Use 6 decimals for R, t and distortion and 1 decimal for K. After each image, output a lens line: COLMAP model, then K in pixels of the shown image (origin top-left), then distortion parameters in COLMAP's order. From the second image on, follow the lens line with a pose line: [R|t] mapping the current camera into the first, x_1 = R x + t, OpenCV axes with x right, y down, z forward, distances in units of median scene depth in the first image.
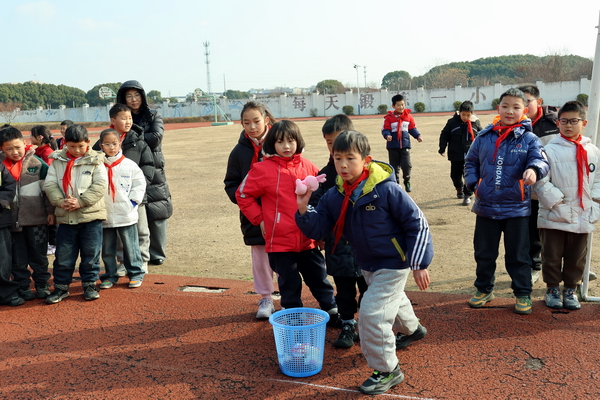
lens RADIAL K [[645.3, 0, 300.2], [0, 645.3, 199.6], [0, 0, 1]] dist [-0.005103, 0.000000]
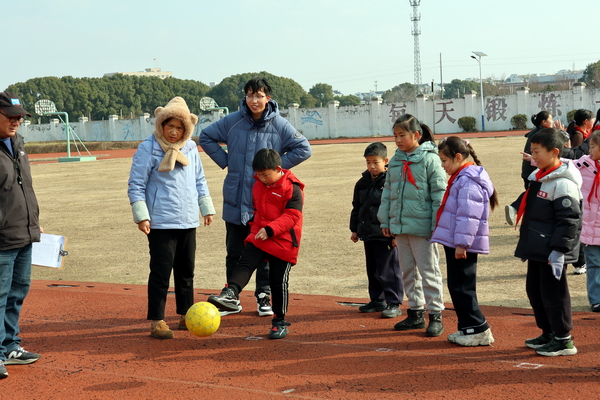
lens RADIAL K [[1221.7, 0, 299.8], [0, 1221.7, 200.8], [0, 0, 1]] dist [0.311483, 0.000000]
pose [[0.949305, 0.014966, -0.314000, 0.278526], [-0.034600, 0.997772, -0.057050, 0.012890], [0.312447, 0.065022, 0.947707, -0.194668]]
